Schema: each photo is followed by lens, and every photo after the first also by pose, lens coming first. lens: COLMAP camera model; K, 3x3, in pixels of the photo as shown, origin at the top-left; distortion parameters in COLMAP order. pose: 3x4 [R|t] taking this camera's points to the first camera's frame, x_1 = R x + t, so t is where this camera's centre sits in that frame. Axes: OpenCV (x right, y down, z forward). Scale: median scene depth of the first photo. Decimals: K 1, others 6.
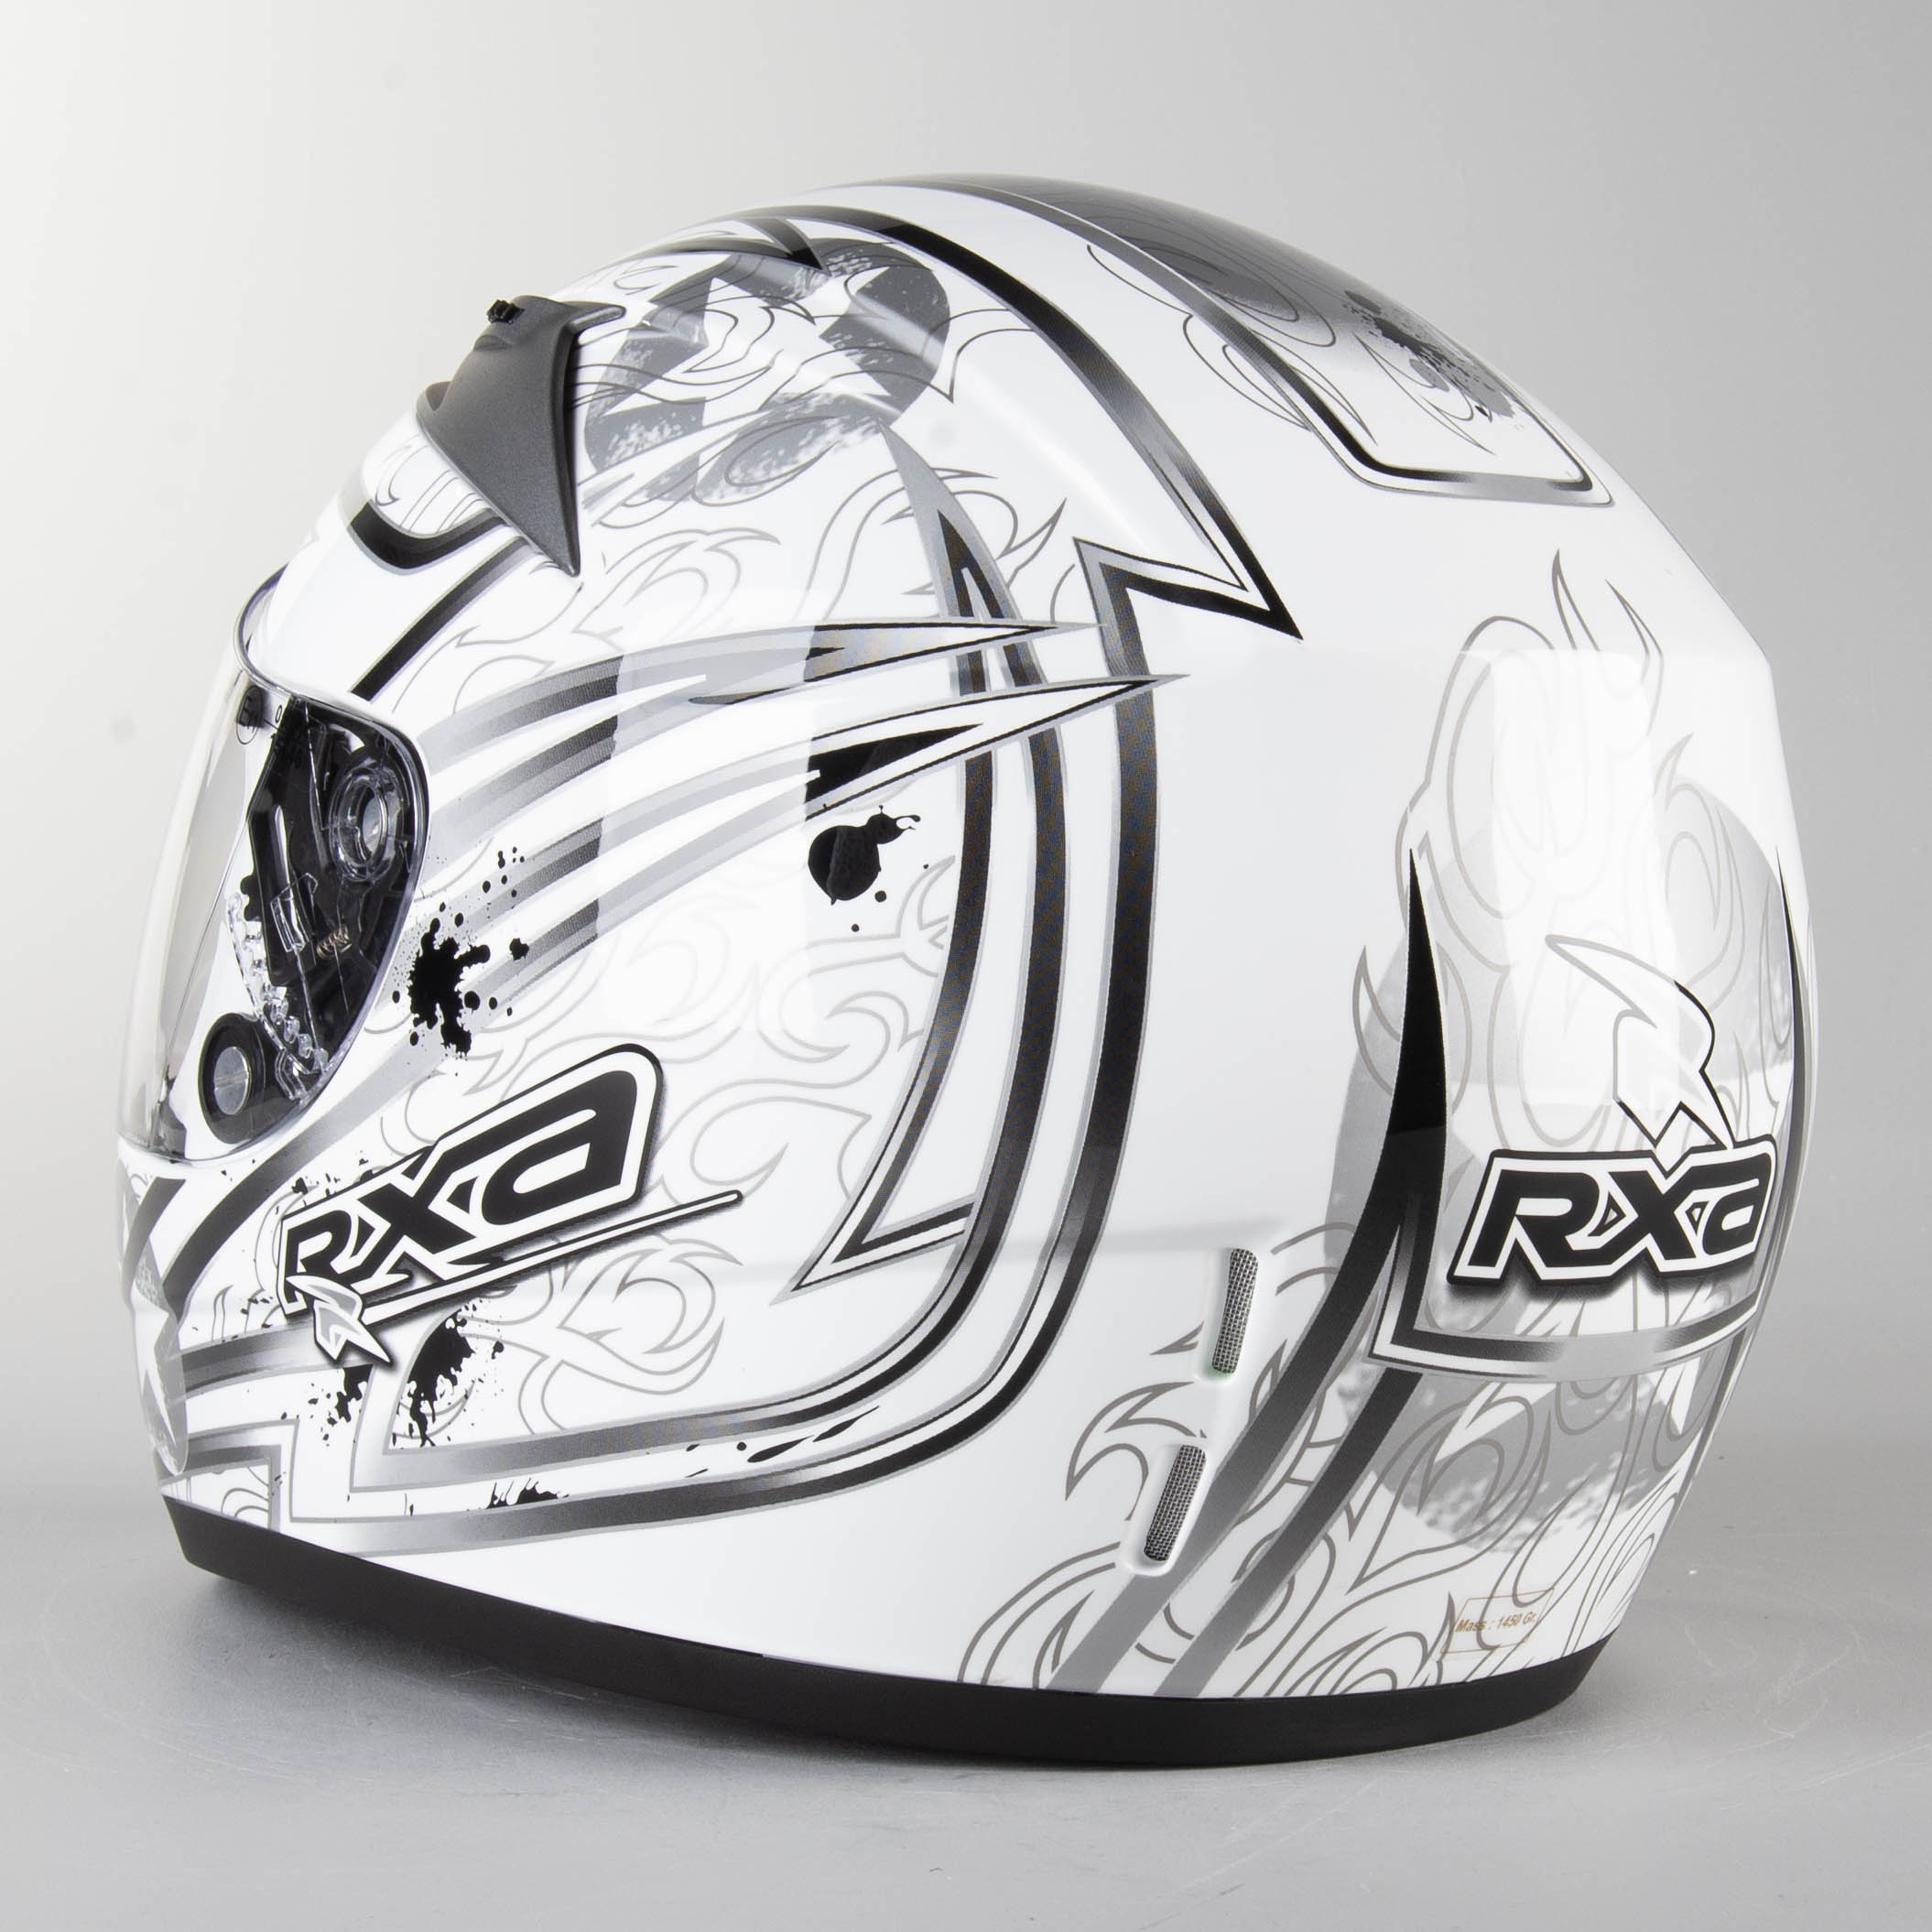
lens RADIAL K [[5221.8, 0, 837.2], [0, 5221.8, 979.8], [0, 0, 1]] dist [-0.009331, 0.000000]
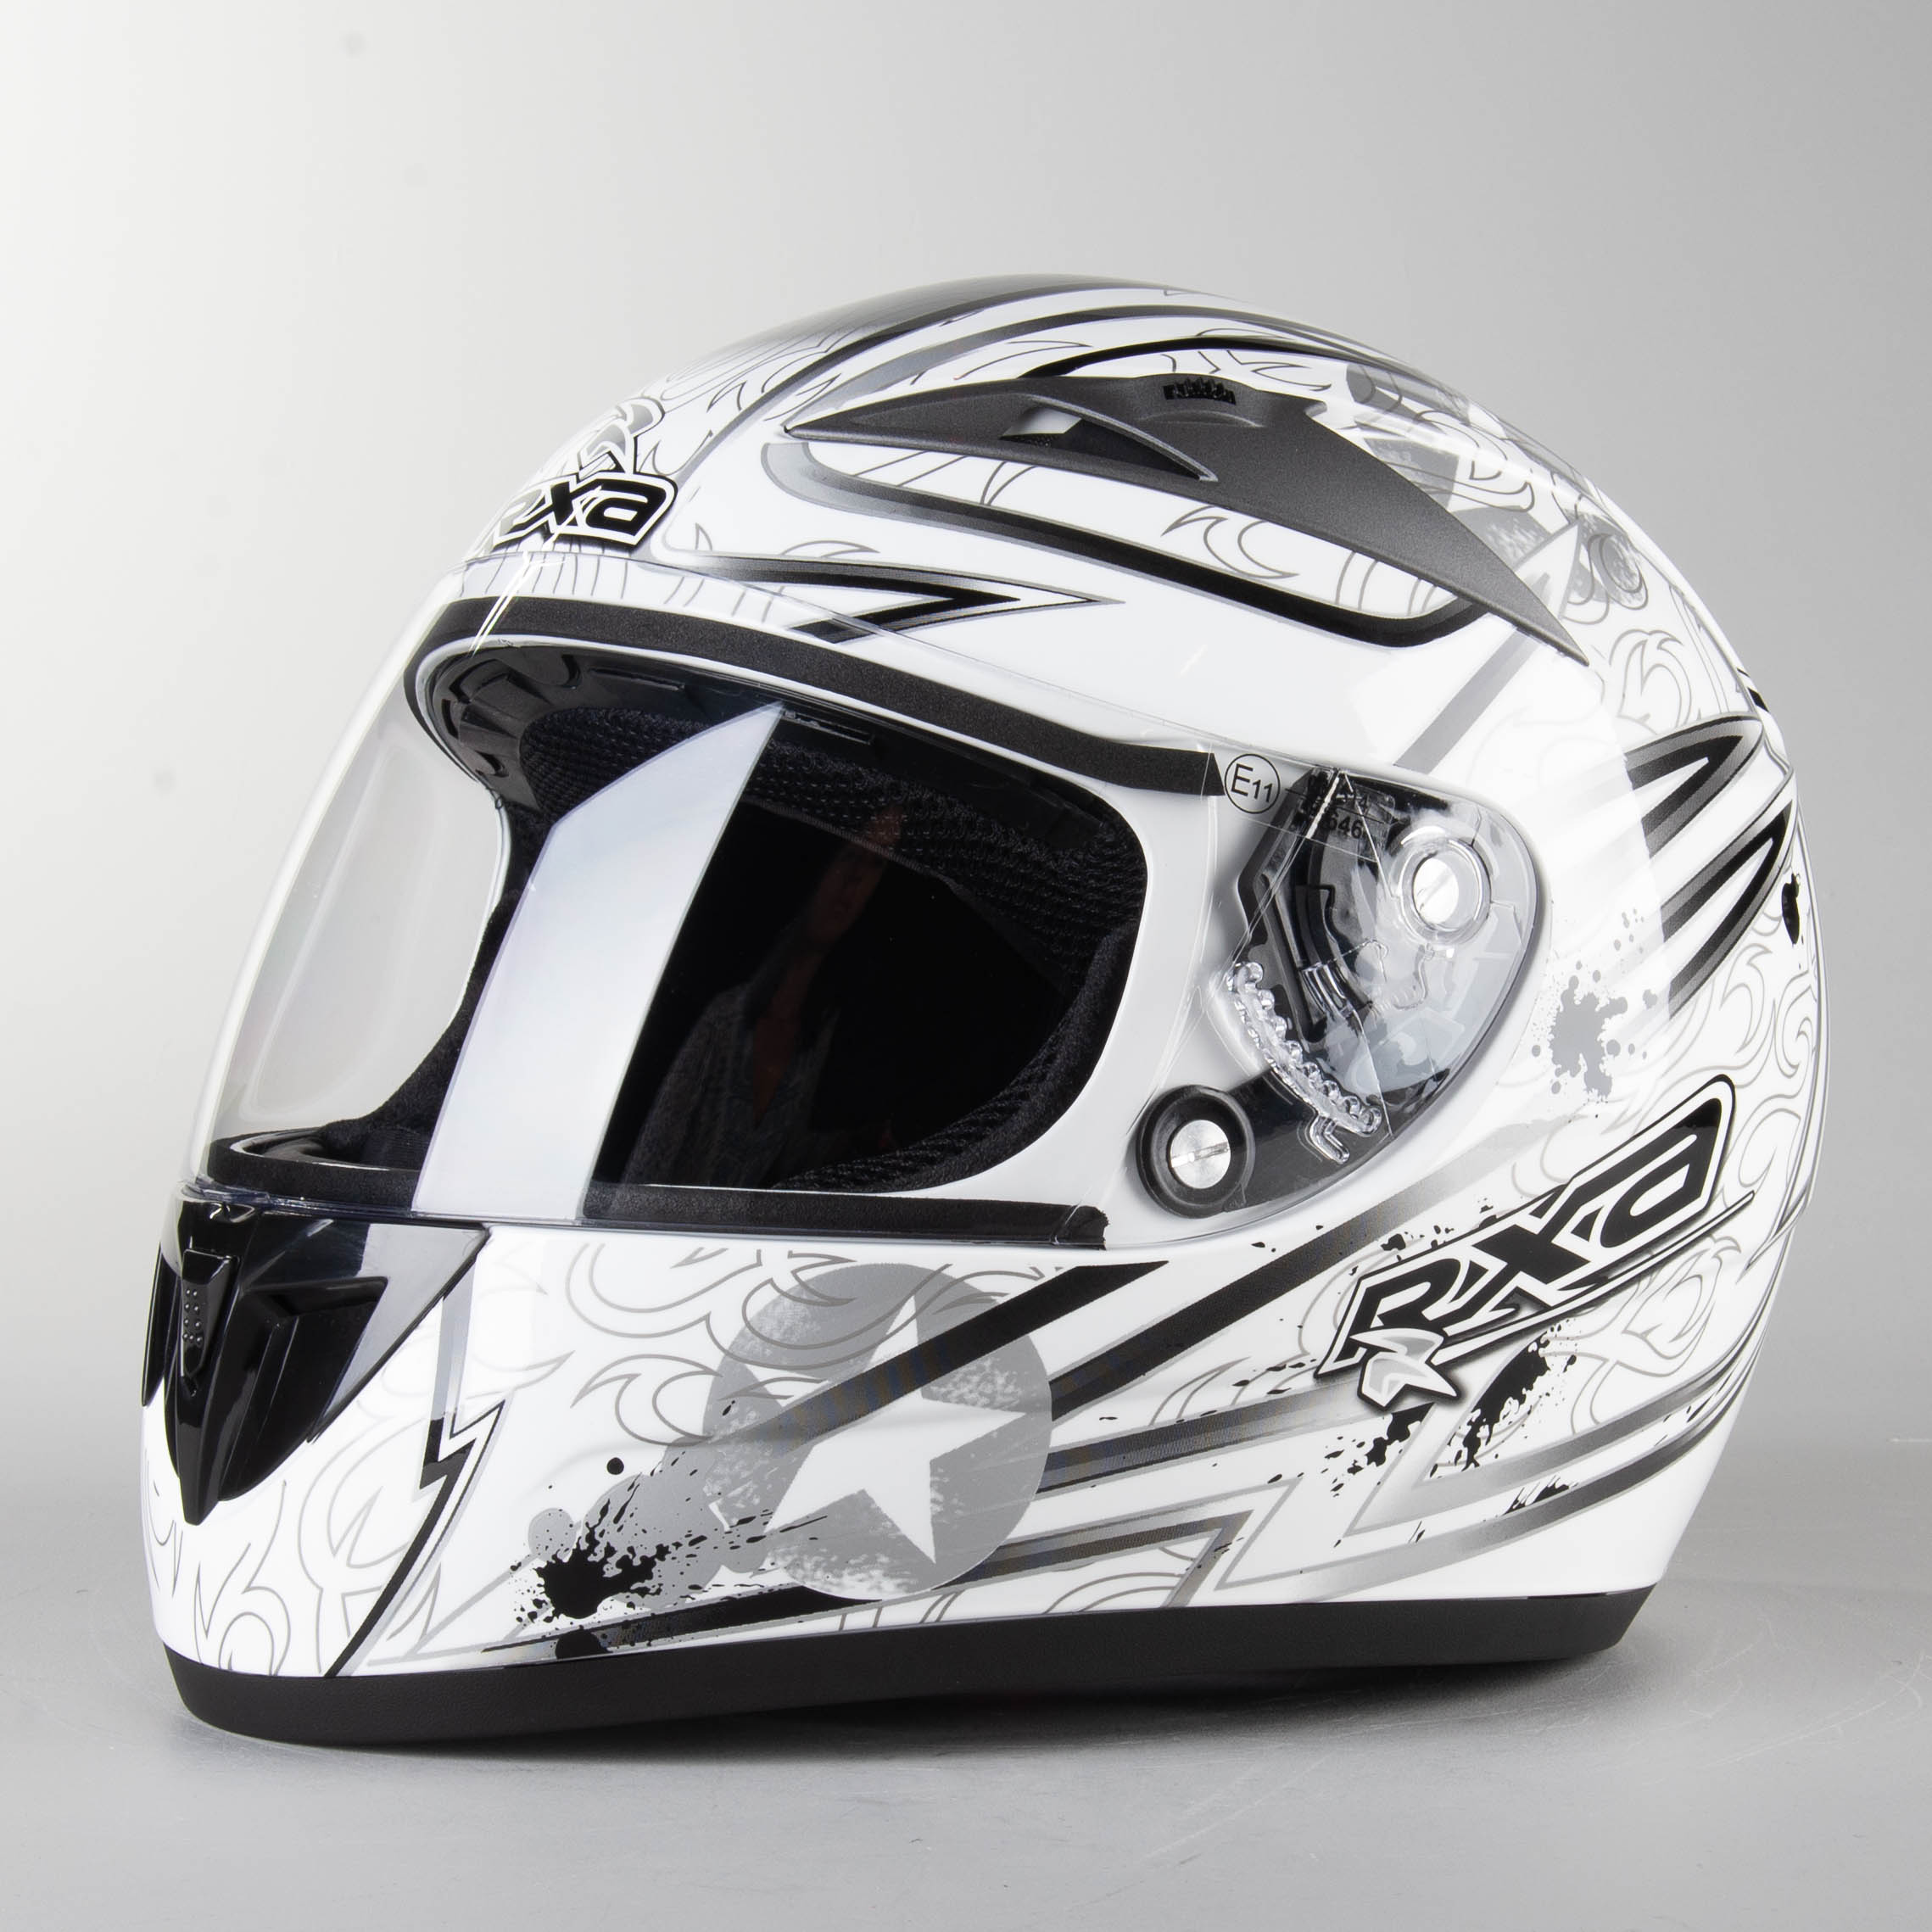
lens RADIAL K [[5221.8, 0, 1111.5], [0, 5221.8, 1018.8], [0, 0, 1]] dist [-0.009331, 0.000000]
pose [[0.101442, -0.049755, 0.993597, -1.185948], [0.026168, 0.998536, 0.047331, -0.057691], [-0.994497, 0.021199, 0.102595, 0.992551]]
